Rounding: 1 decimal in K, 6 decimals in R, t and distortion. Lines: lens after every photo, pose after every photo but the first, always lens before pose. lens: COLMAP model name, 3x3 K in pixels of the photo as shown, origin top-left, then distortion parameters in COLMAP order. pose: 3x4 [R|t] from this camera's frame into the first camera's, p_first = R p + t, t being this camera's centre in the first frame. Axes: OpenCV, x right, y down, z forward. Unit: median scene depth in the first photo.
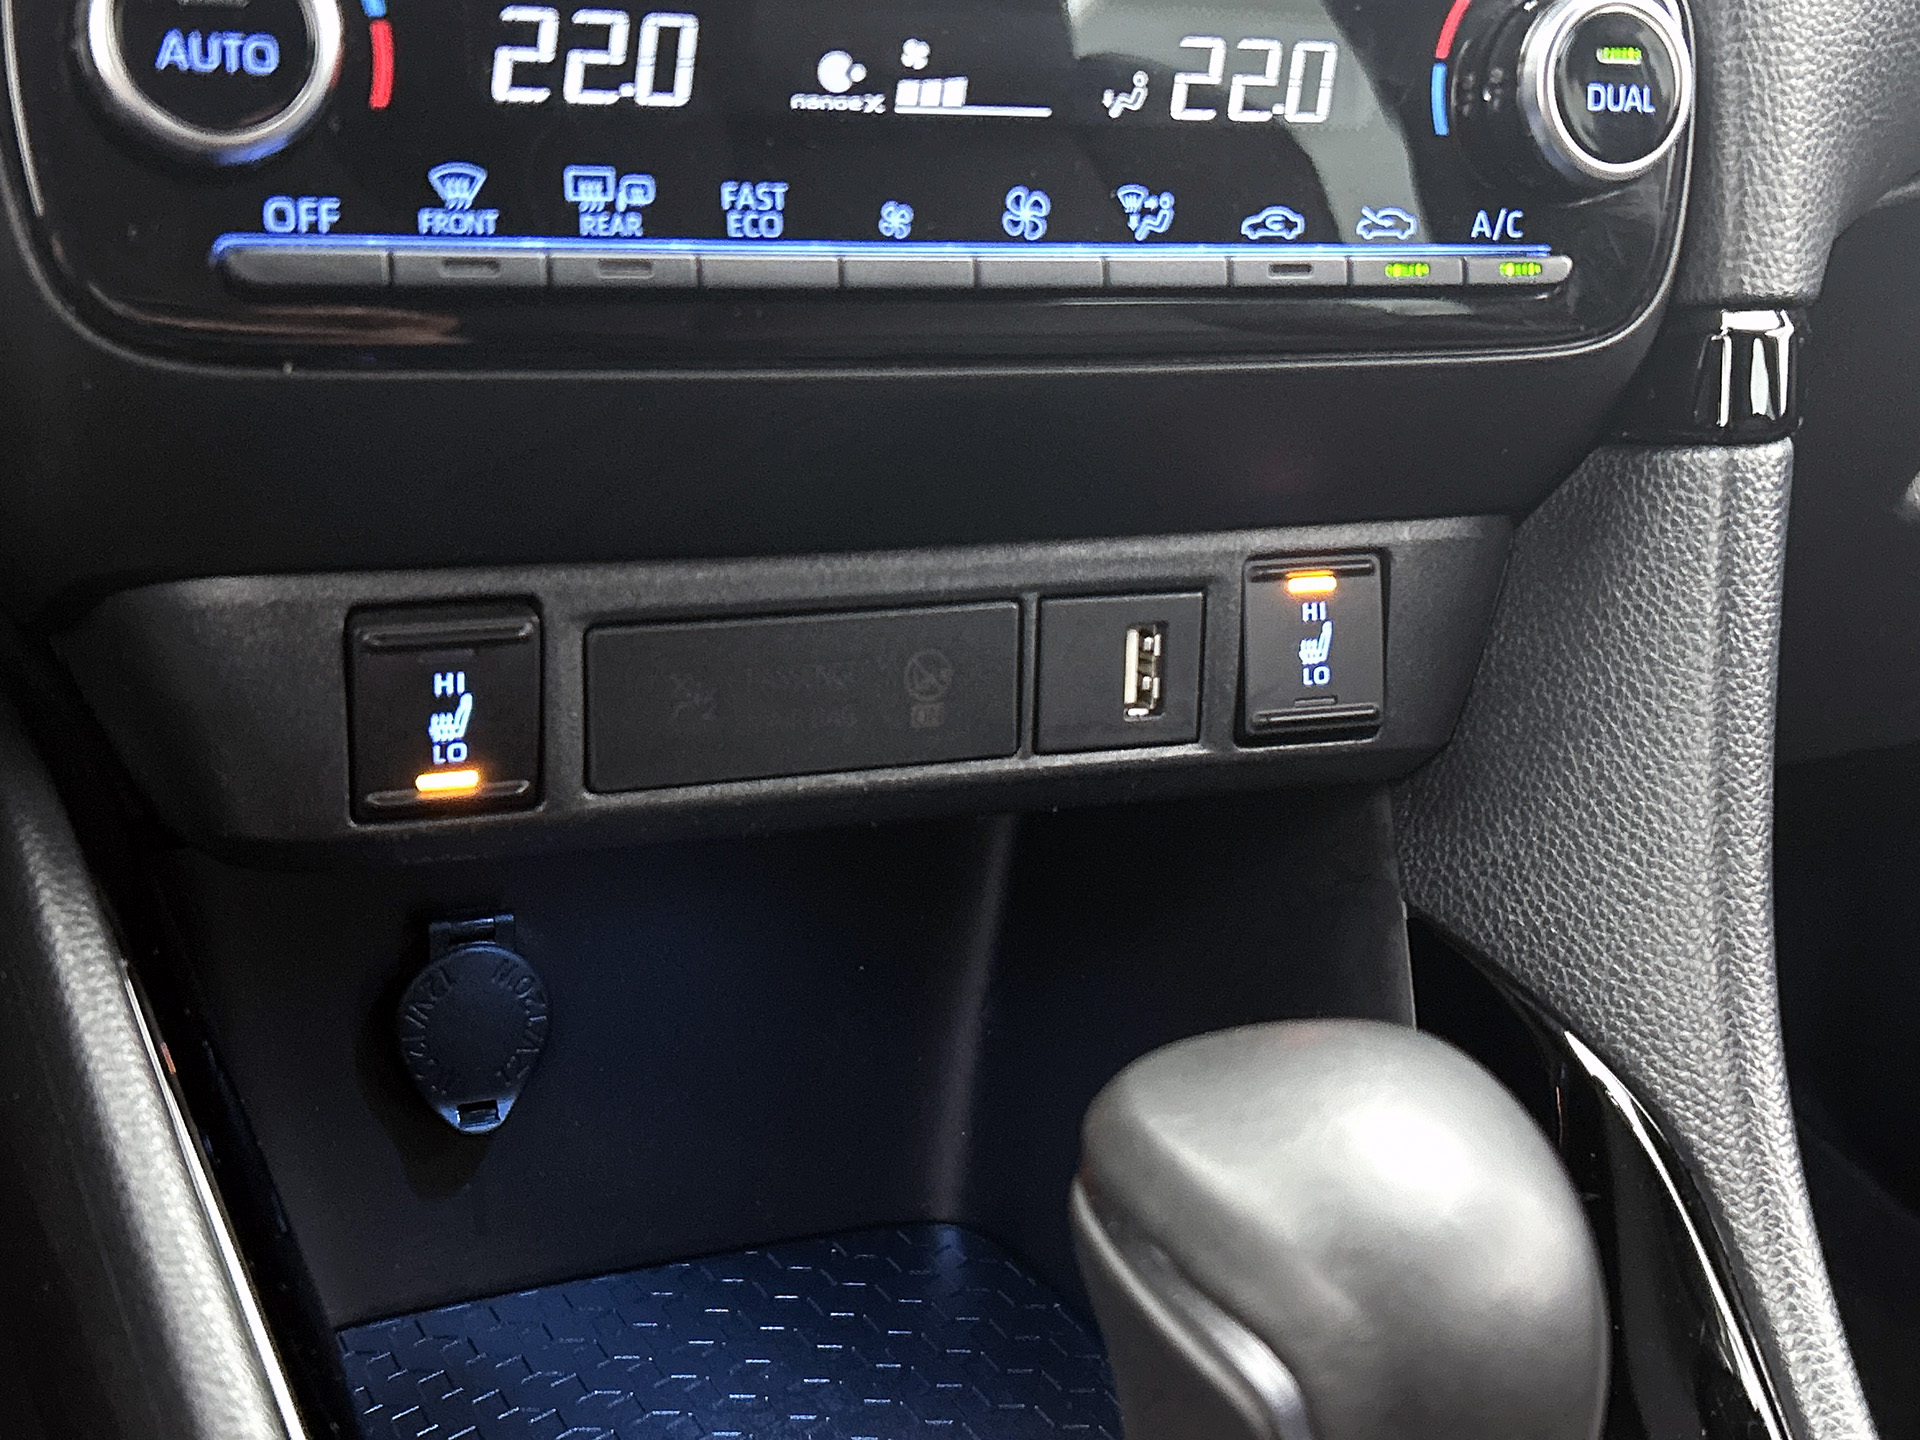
lens RADIAL K [[2513.4, 0, 960.0], [0, 2513.4, 720.0], [0, 0, 1]] dist [0.179155, -0.657482]
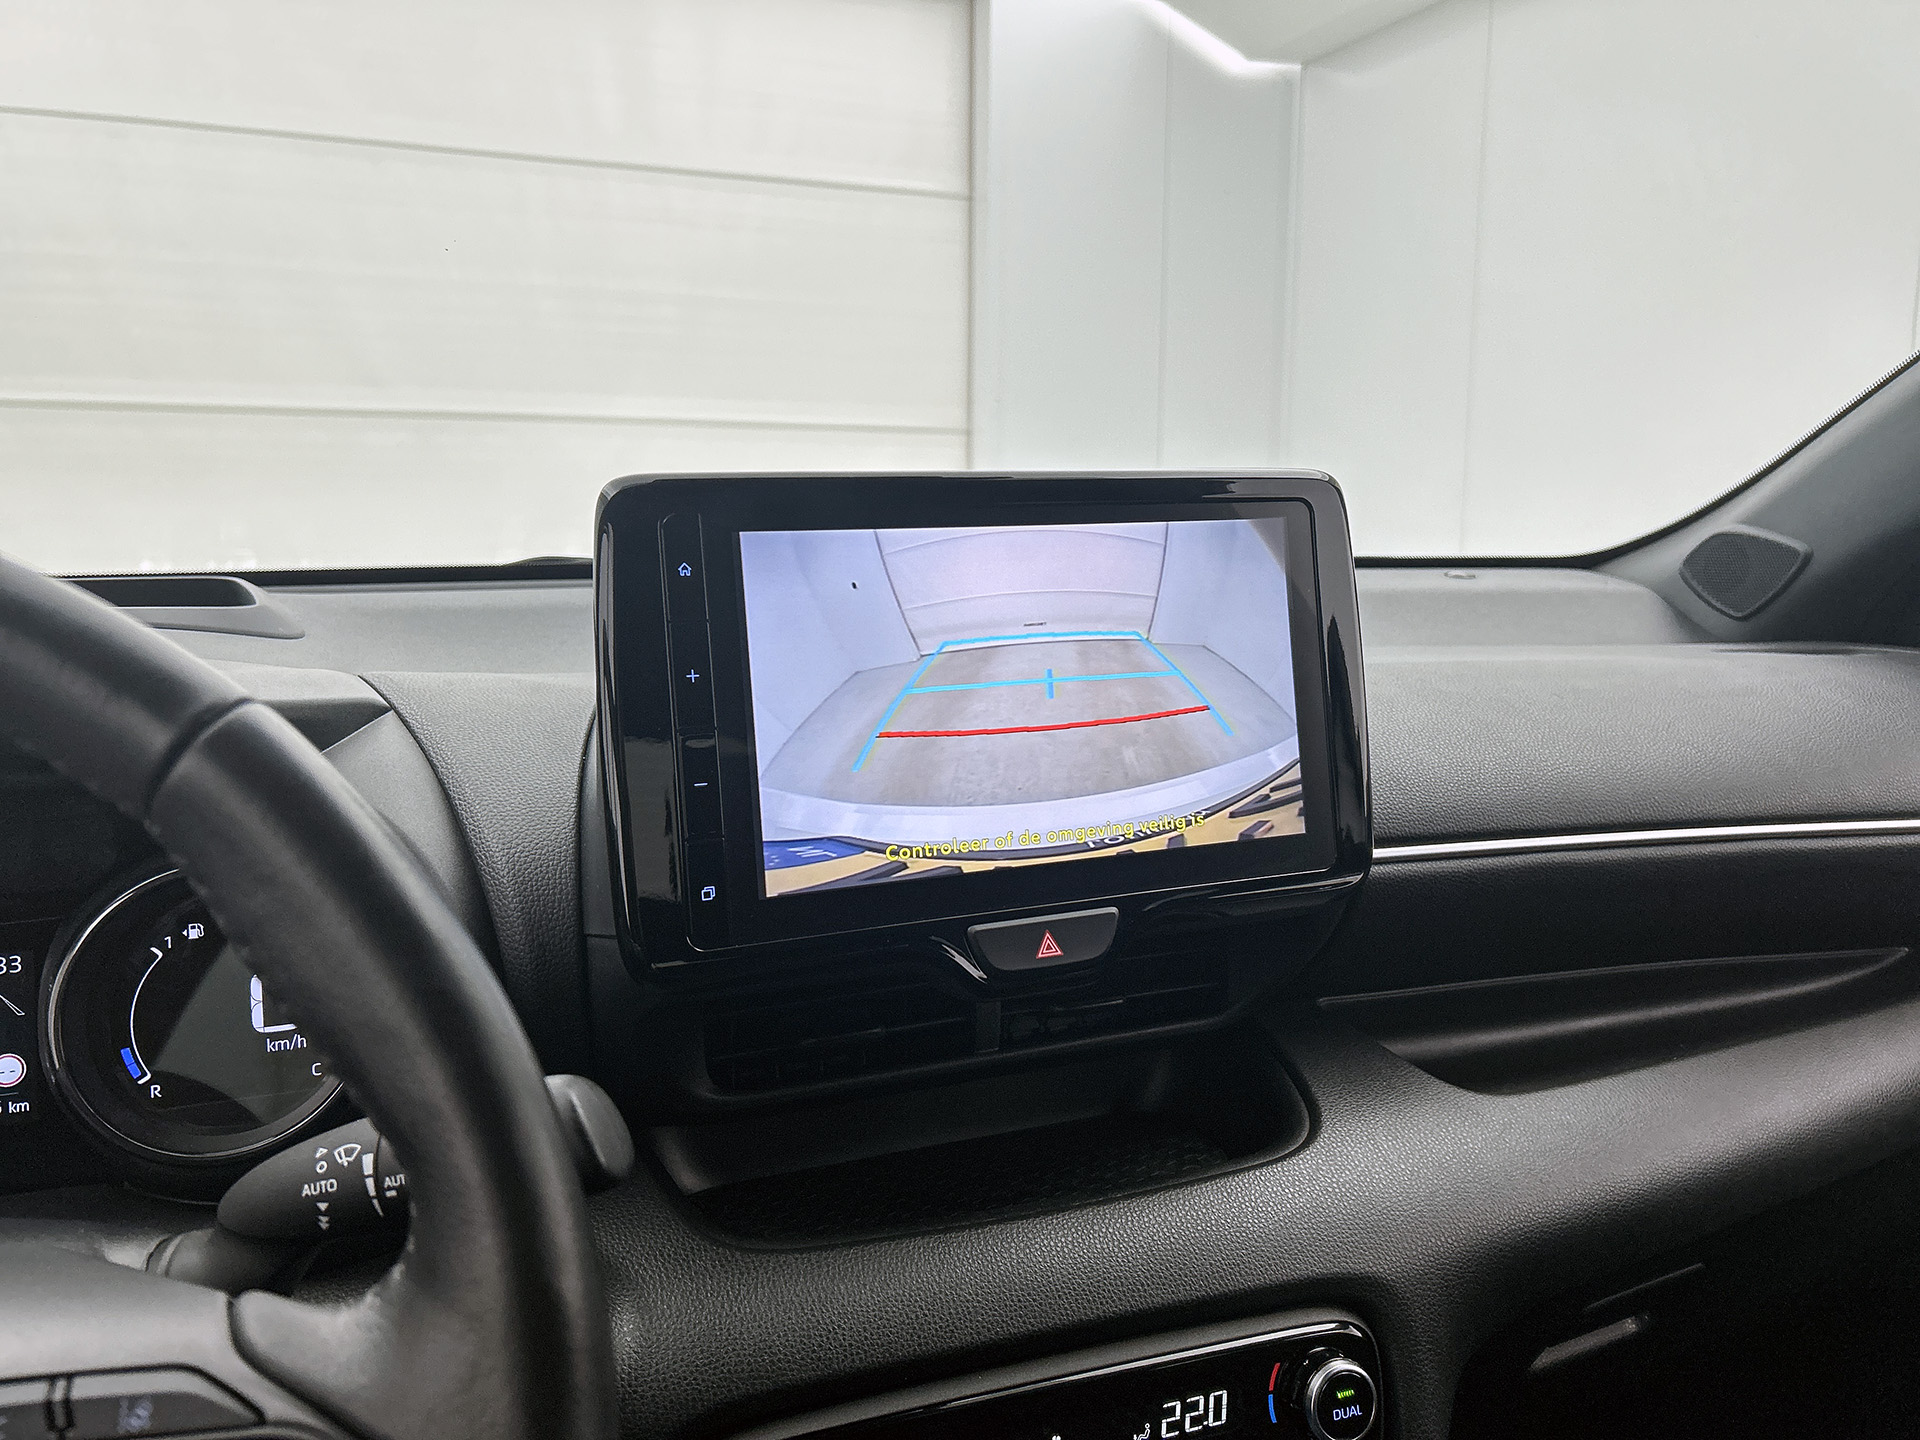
lens RADIAL K [[1453.7, 0, 960.0], [0, 1453.7, 720.0], [0, 0, 1]] dist [0.038018, -0.054099]
pose [[0.996306, -0.067837, -0.052656, 0.010818], [0.054372, 0.972925, -0.224636, -0.584938], [0.066469, 0.220943, 0.973019, -0.516529]]
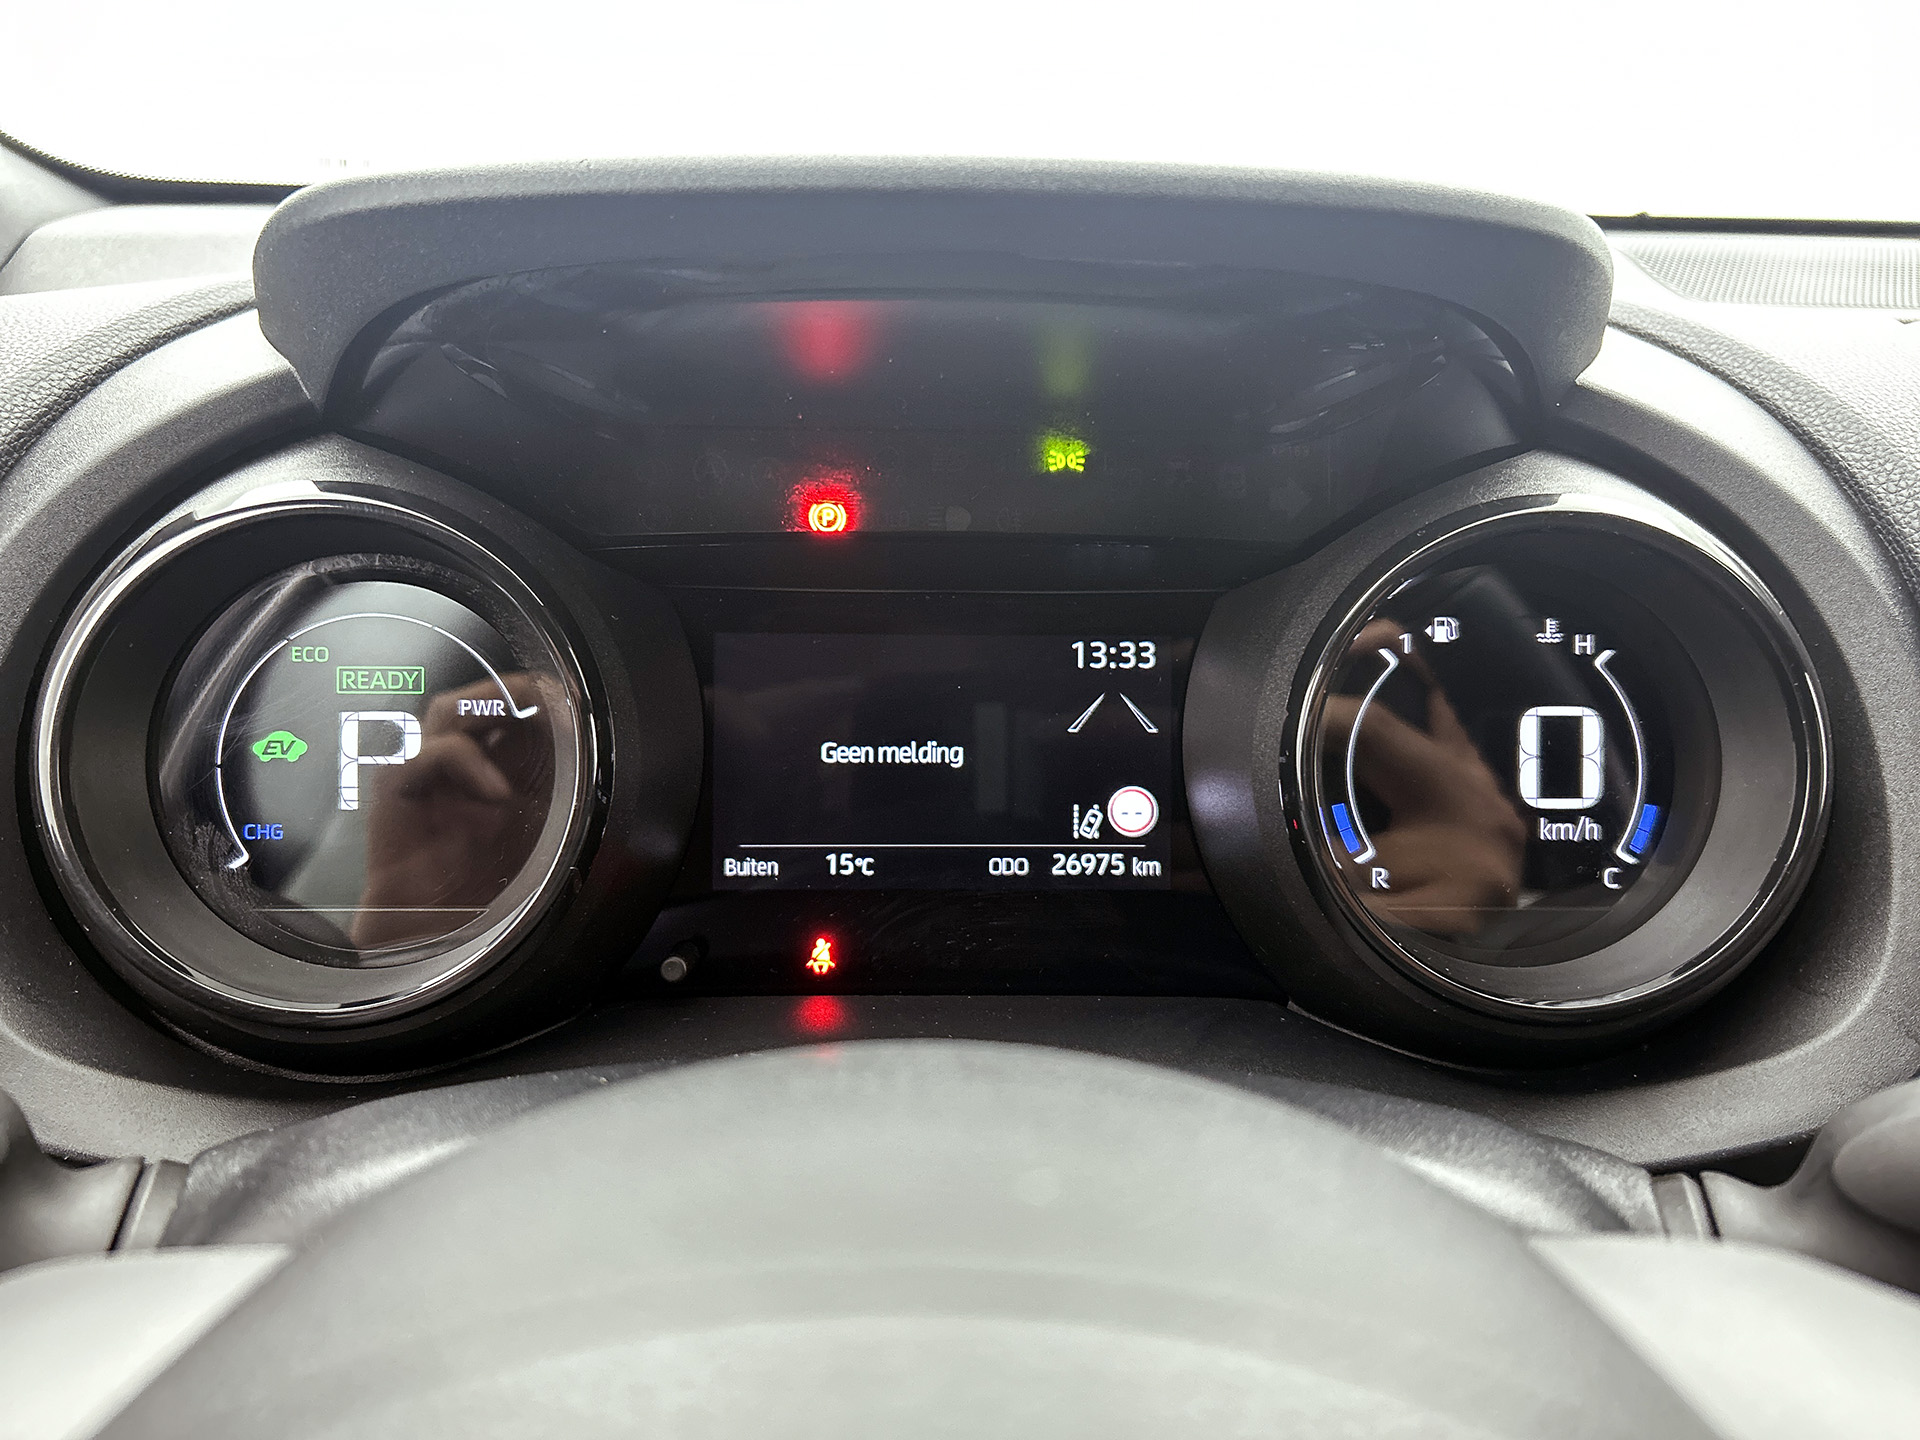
lens RADIAL K [[1453.4, 0, 963.7], [0, 1453.4, 733.3], [0, 0, 1]] dist [0.039922, -0.057719]
pose [[0.918283, 0.058445, -0.391588, -0.665301], [-0.091885, 0.993500, -0.067189, -0.598542], [0.385116, 0.097680, 0.917684, -0.082333]]
